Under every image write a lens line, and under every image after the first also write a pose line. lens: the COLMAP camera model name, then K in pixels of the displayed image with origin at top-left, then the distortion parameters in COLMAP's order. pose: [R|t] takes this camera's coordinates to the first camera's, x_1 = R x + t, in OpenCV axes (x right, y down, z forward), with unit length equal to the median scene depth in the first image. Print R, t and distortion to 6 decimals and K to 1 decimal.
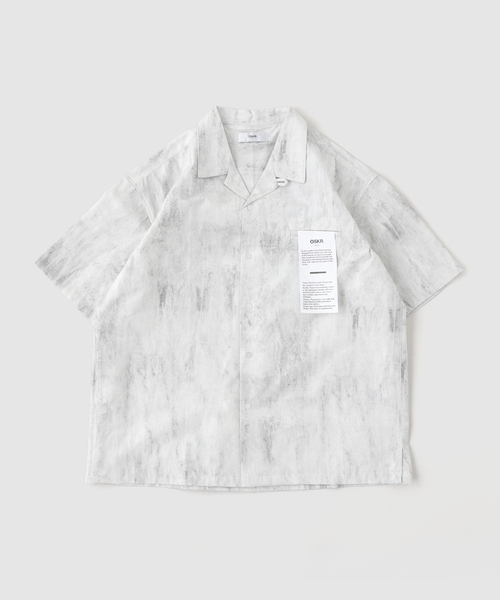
lens RADIAL K [[883.3, 0, 250.2], [0, 883.3, 296.9], [0, 0, 1]] dist [-0.113145, 0.000000]
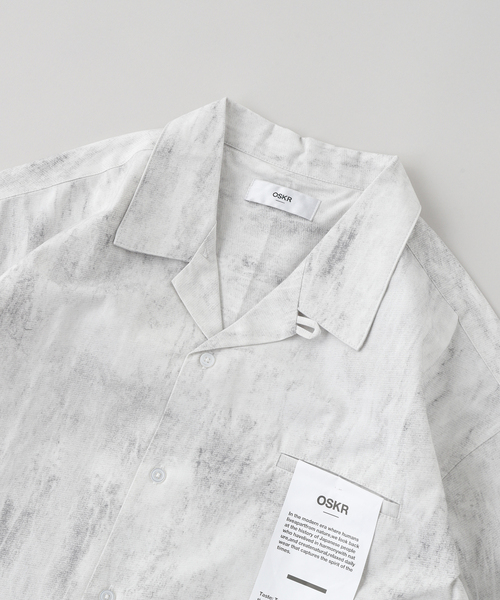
lens RADIAL K [[1198.8, 0, 250.4], [0, 1198.8, 297.8], [0, 0, 1]] dist [0.005635, 0.000000]
pose [[0.919639, 0.345278, -0.187208, 0.108366], [-0.367403, 0.924750, -0.099262, -0.080717], [0.138848, 0.160066, 0.977292, 0.474025]]
